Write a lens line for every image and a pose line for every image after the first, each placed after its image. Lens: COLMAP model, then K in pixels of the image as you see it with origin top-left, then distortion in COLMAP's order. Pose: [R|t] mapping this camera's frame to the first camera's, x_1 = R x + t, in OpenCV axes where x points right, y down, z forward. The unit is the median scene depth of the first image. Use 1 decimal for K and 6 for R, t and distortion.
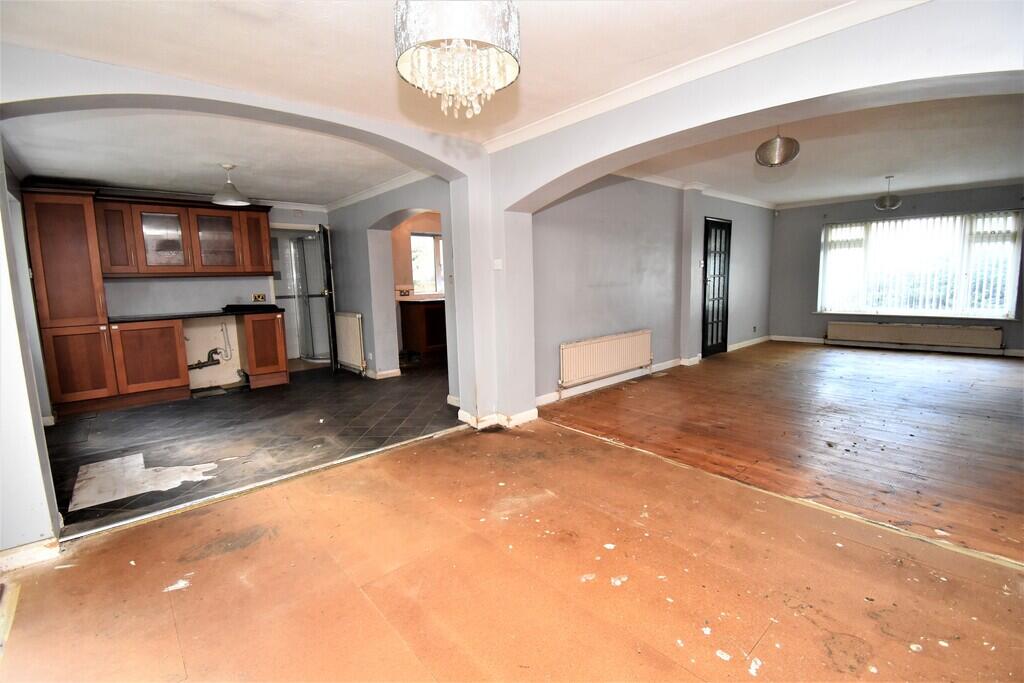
lens RADIAL K [[451.5, 0, 508.8], [0, 451.5, 337.9], [0, 0, 1]] dist [0.025435, -0.028972]
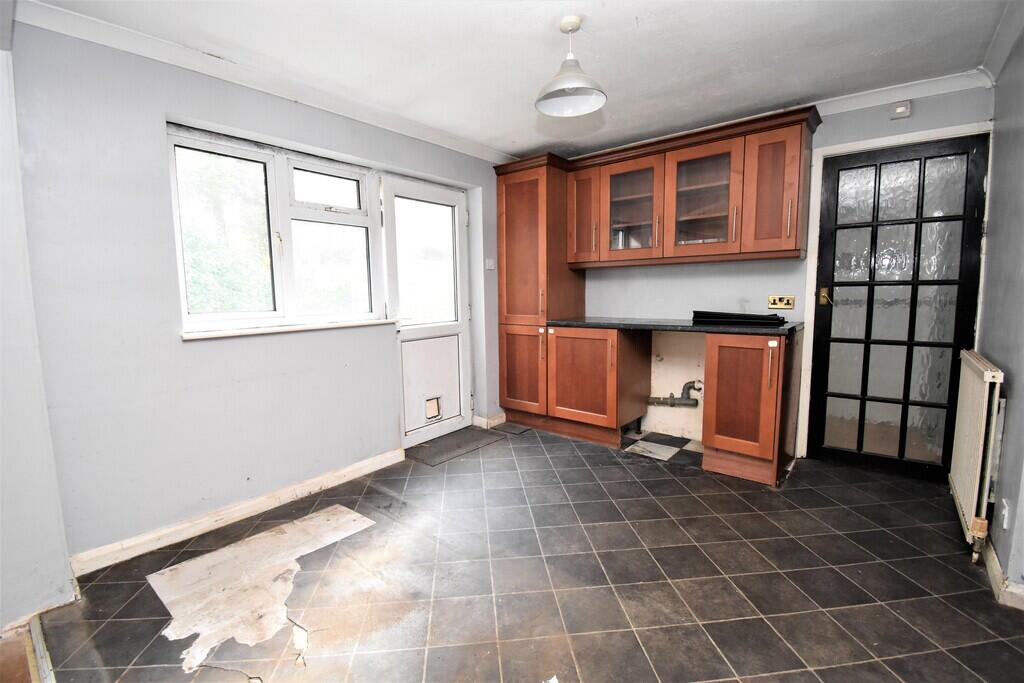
lens RADIAL K [[451.5, 0, 508.8], [0, 451.5, 337.9], [0, 0, 1]] dist [0.025435, -0.028972]
pose [[0.153923, 0.127110, -0.979873, -0.125611], [-0.116514, 0.987107, 0.109746, -0.100894], [0.981189, 0.097276, 0.166749, 0.899096]]
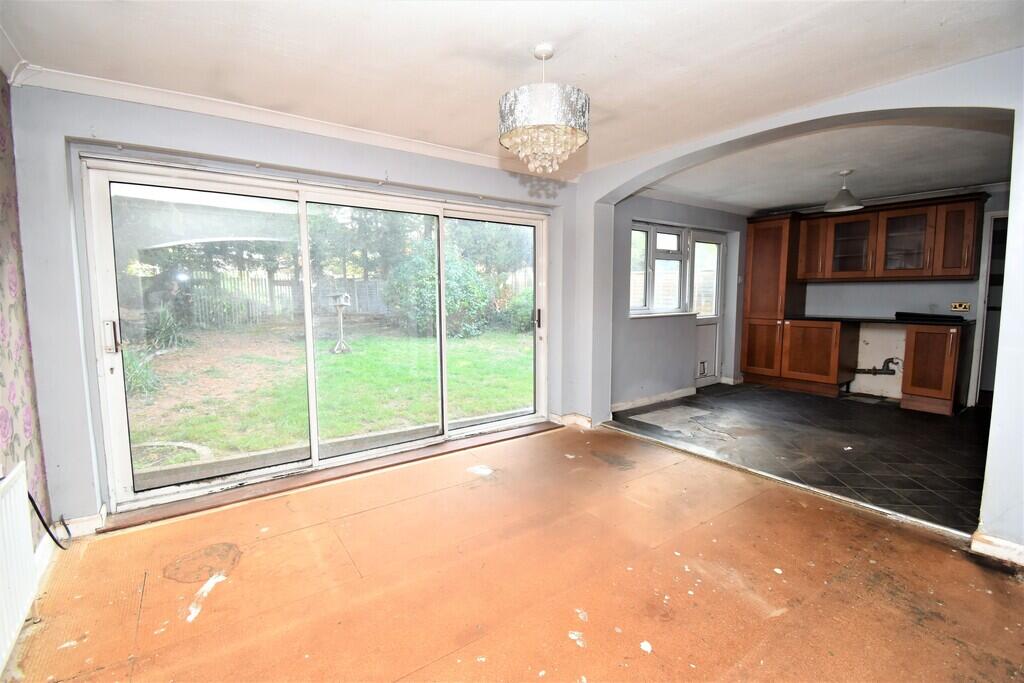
lens RADIAL K [[451.5, 0, 508.8], [0, 451.5, 337.9], [0, 0, 1]] dist [0.025435, -0.028972]
pose [[-0.102457, 0.122646, -0.987148, 0.492627], [-0.121389, 0.983412, 0.134781, -0.064859], [0.987303, 0.133638, -0.085869, 0.406688]]
